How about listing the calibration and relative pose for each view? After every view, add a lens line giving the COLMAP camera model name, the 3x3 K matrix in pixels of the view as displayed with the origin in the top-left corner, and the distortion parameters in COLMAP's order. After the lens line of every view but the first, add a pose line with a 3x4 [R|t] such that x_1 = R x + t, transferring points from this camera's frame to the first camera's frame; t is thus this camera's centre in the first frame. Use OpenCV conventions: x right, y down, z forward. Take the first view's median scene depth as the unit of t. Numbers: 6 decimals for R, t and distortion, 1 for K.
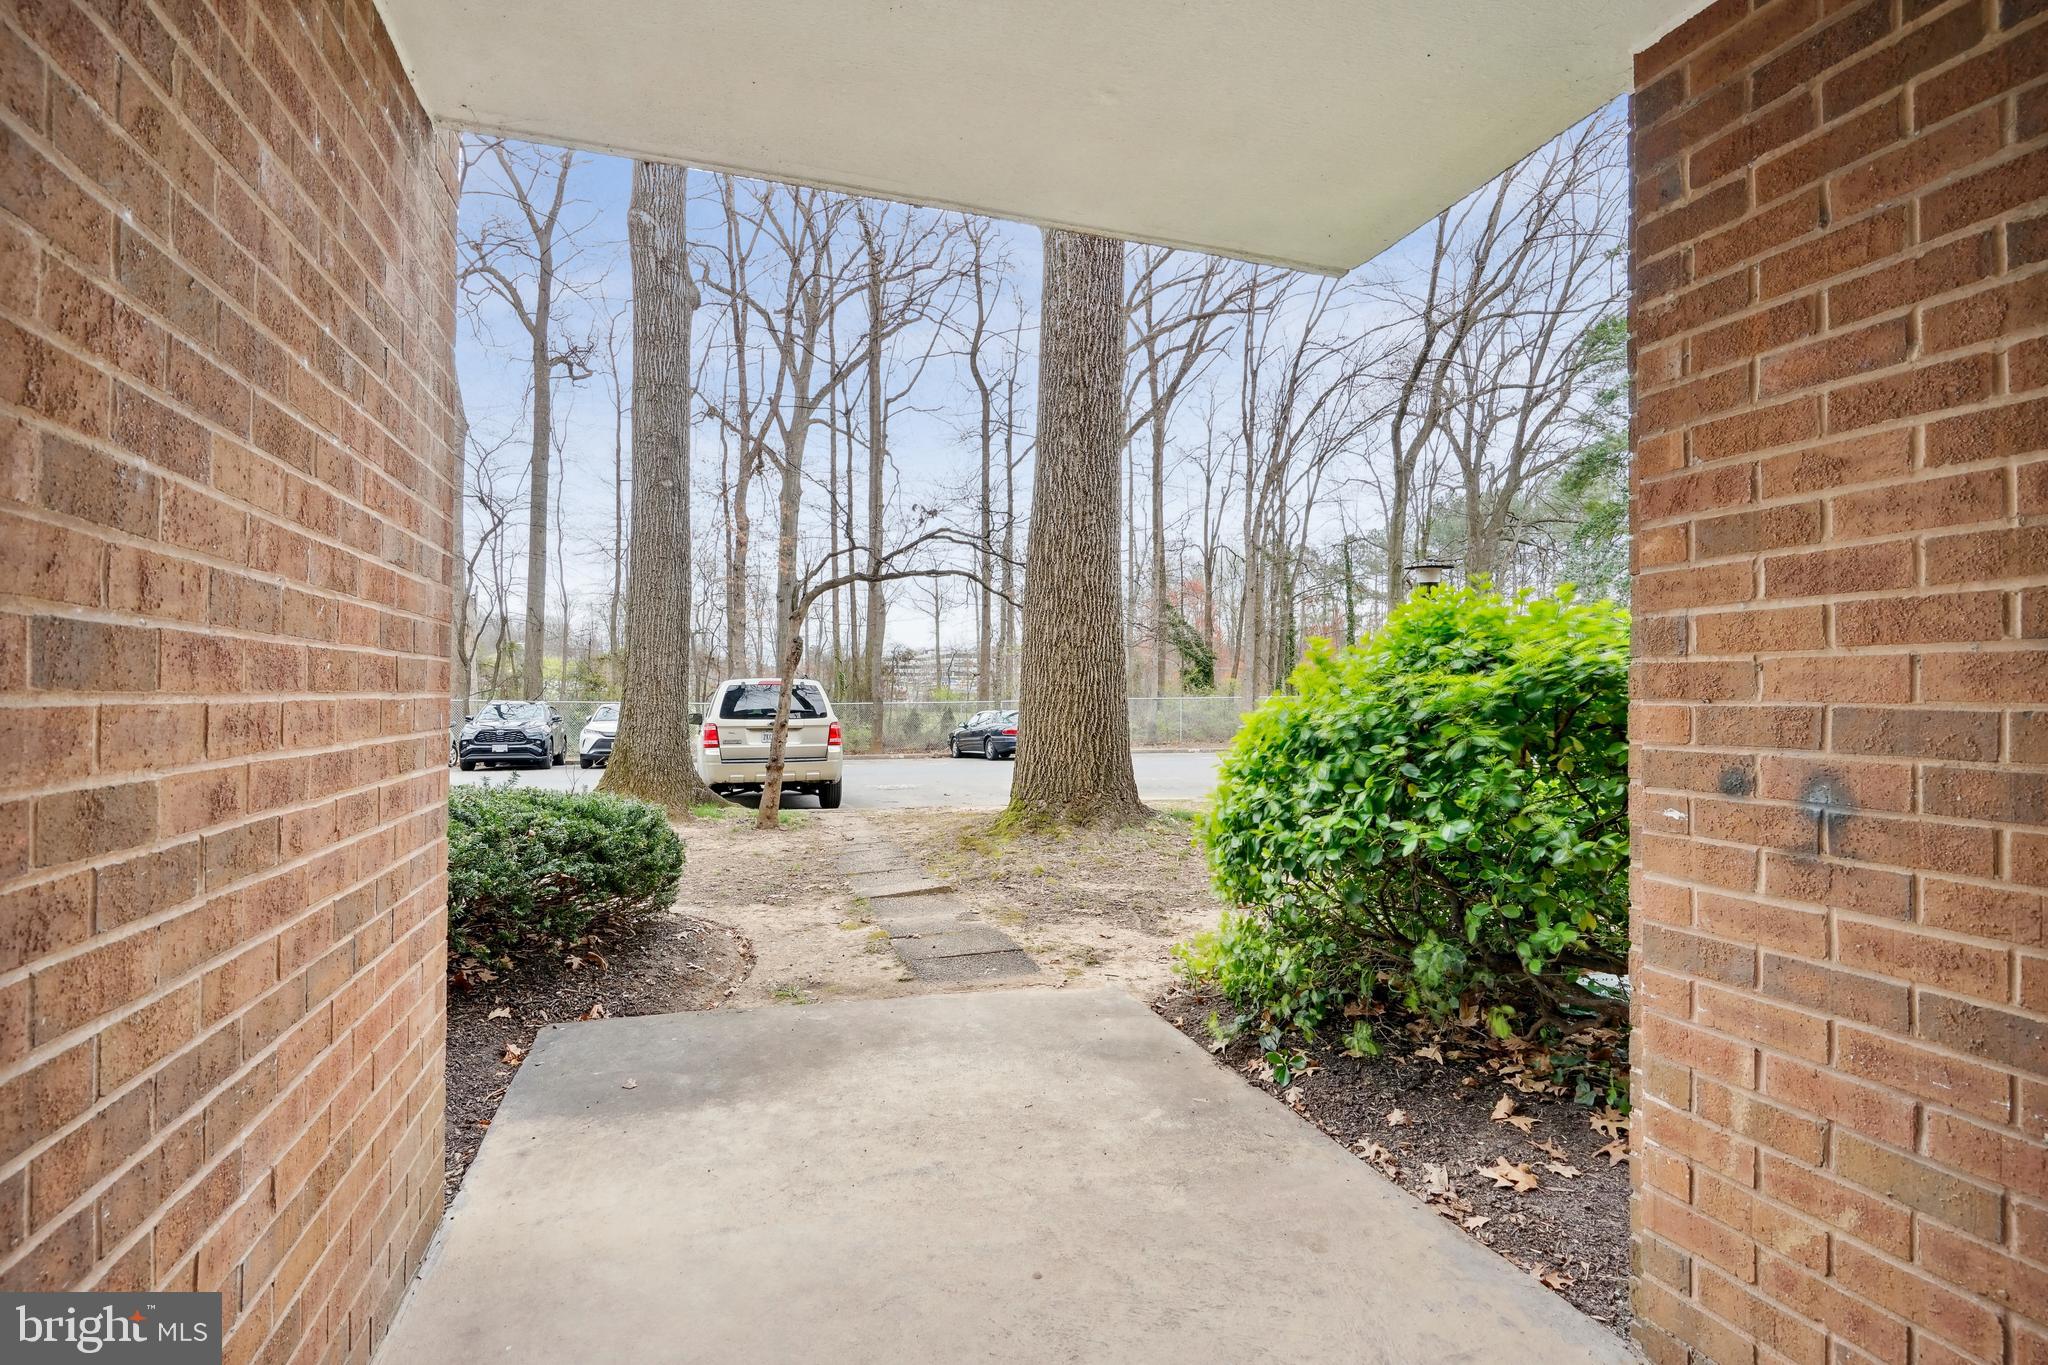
lens RADIAL K [[943.3, 0, 1021.8], [0, 943.3, 674.3], [0, 0, 1]] dist [-0.004749, -0.000281]
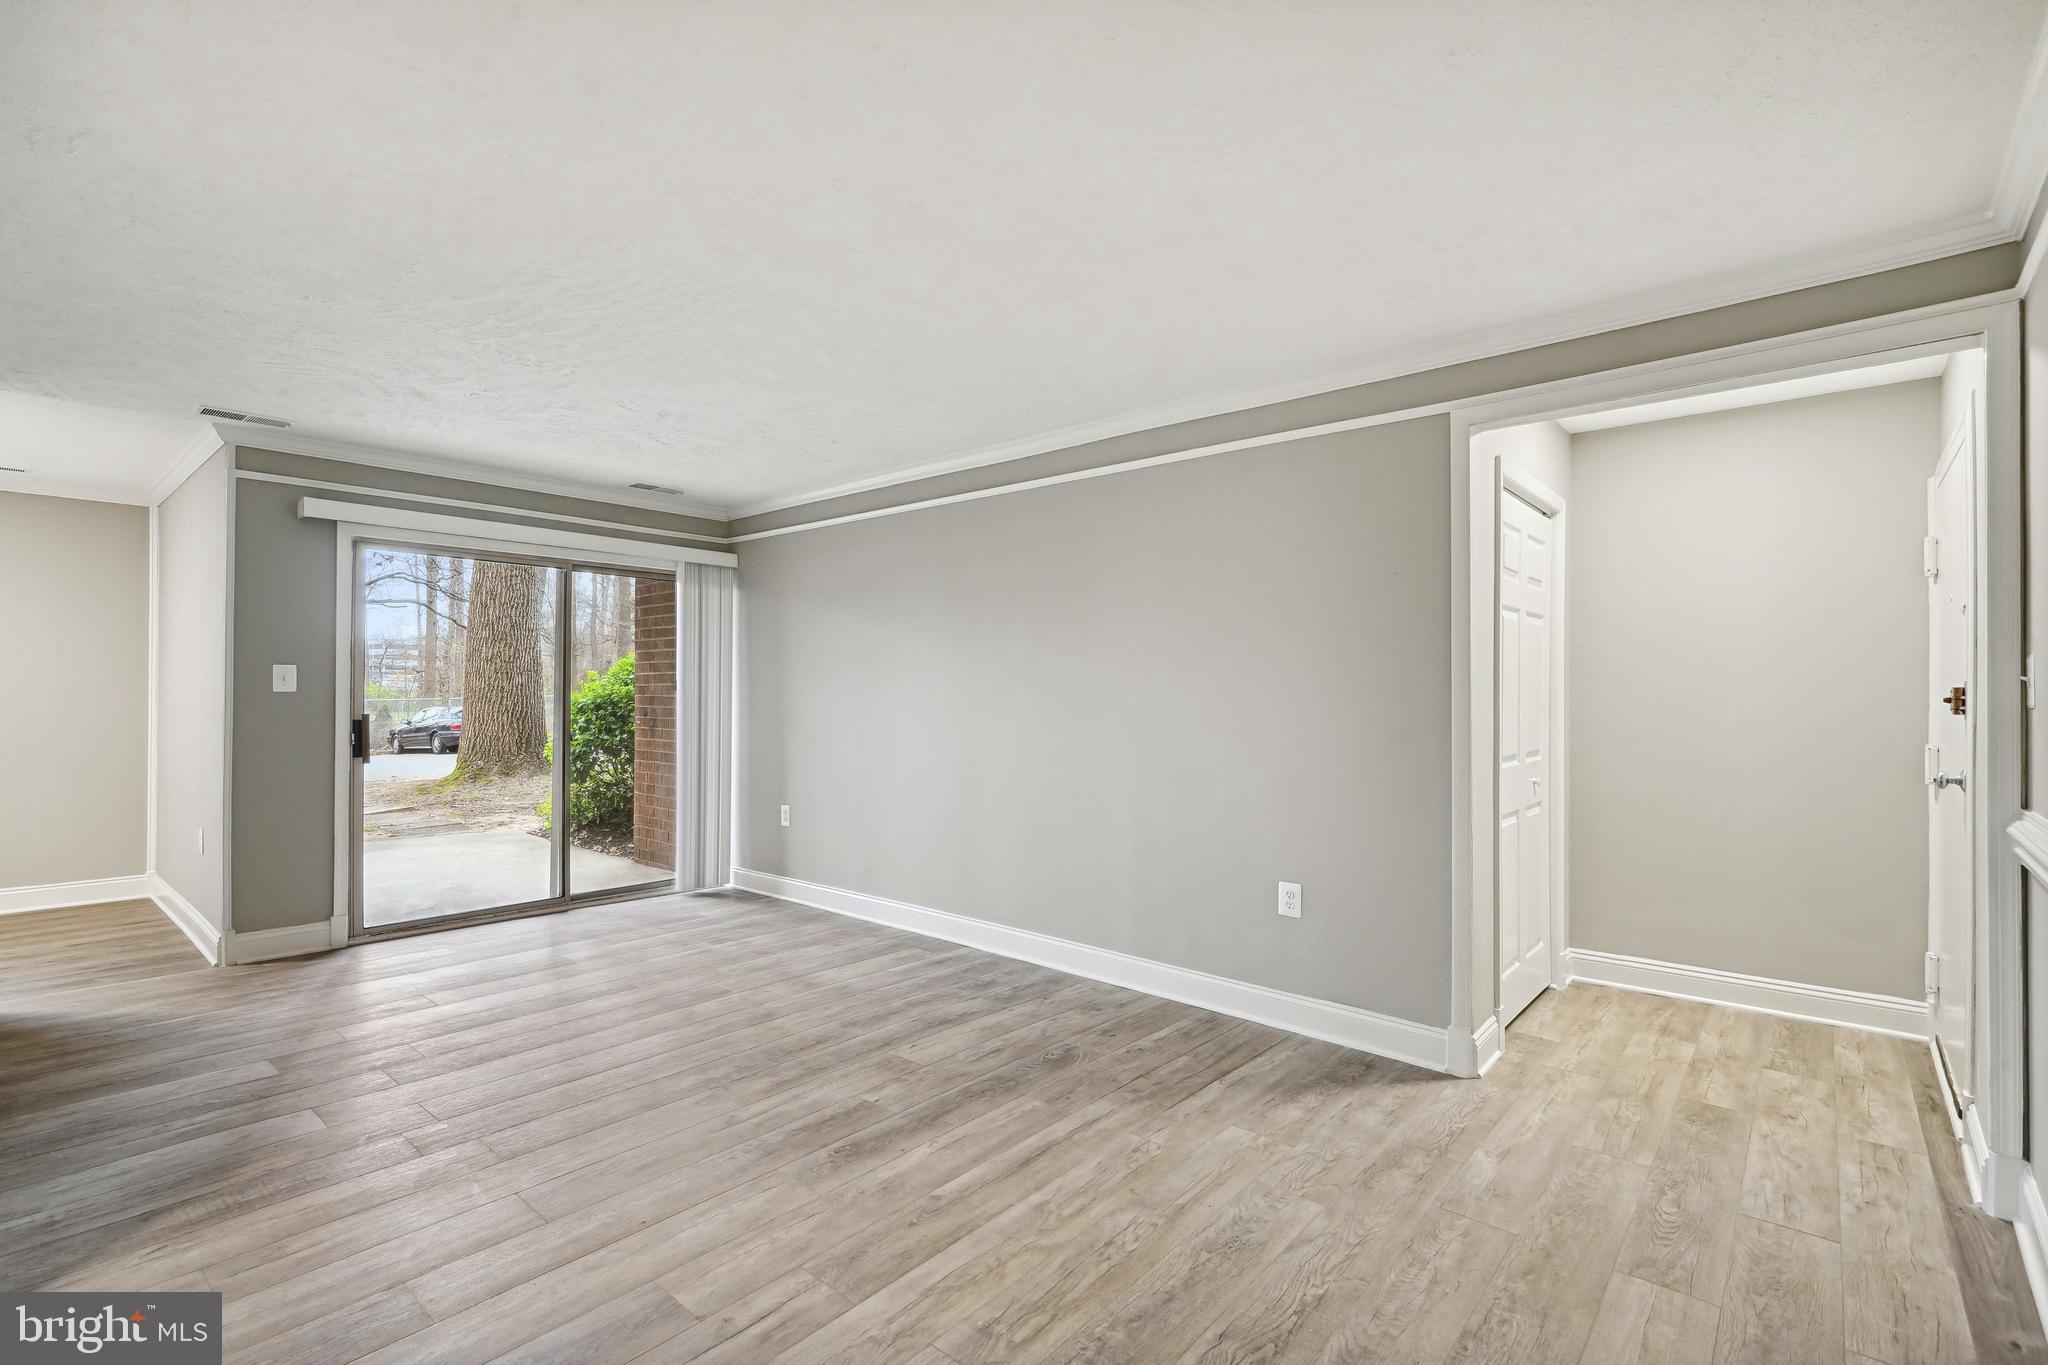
lens RADIAL K [[943.3, 0, 1025.0], [0, 943.3, 682.8], [0, 0, 1]] dist [-0.004749, -0.000281]
pose [[0.864232, 0.004203, 0.503076, 0.013874], [-0.010451, 0.999899, 0.009601, -0.014996], [-0.502985, -0.013556, 0.864189, -0.647209]]
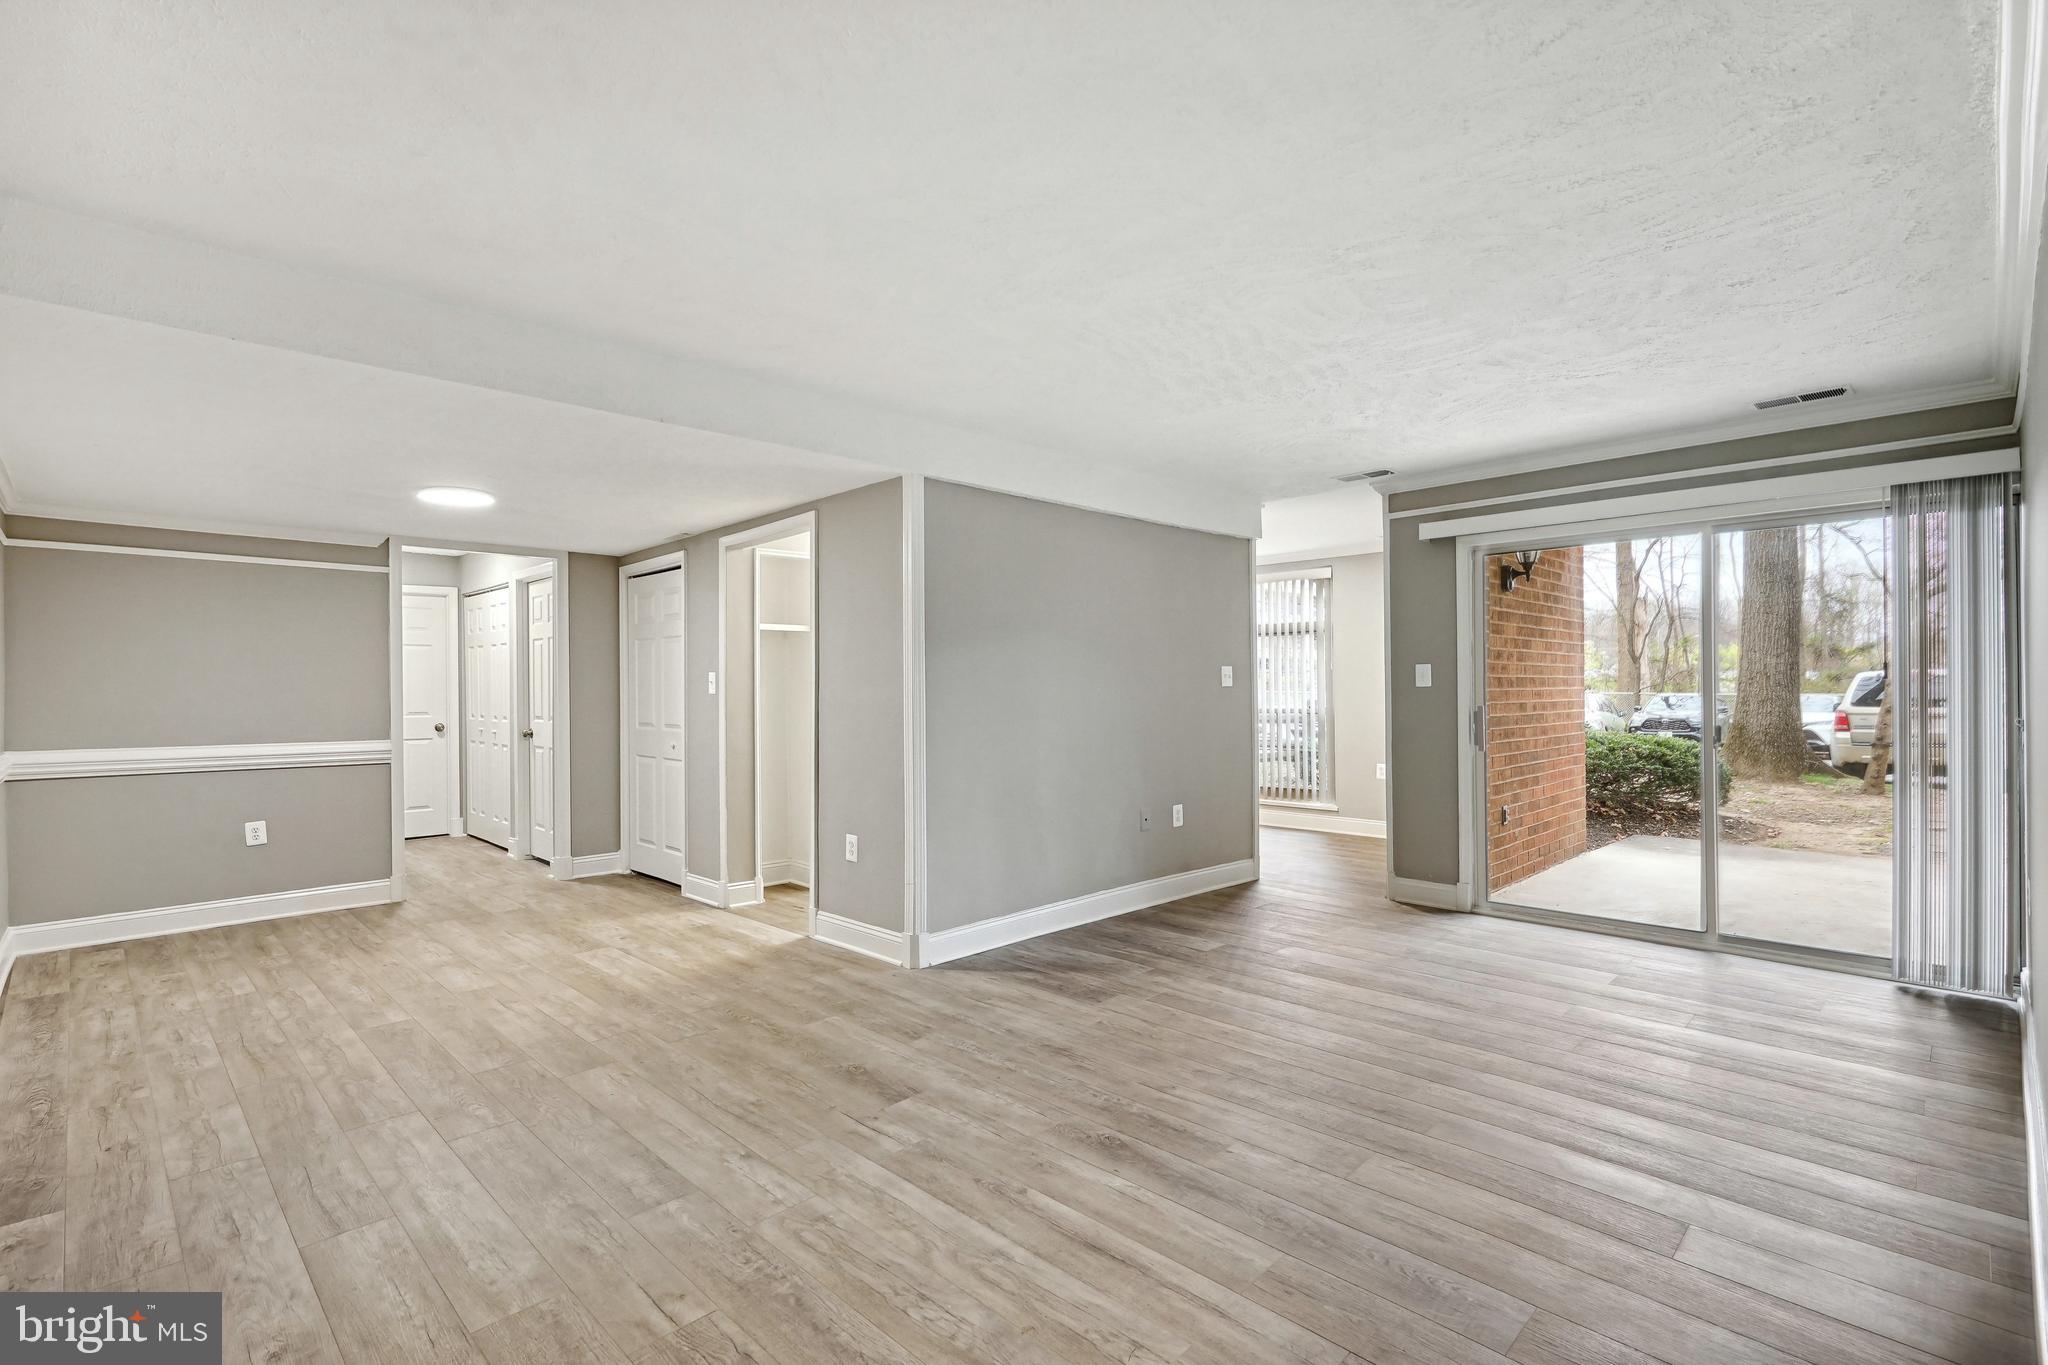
lens RADIAL K [[943.3, 0, 990.9], [0, 943.3, 697.8], [0, 0, 1]] dist [-0.004749, -0.000281]
pose [[0.414619, -0.001022, -0.909994, 0.356042], [0.029929, 0.999474, 0.012514, -0.010354], [0.909503, -0.032424, 0.414432, -0.524411]]
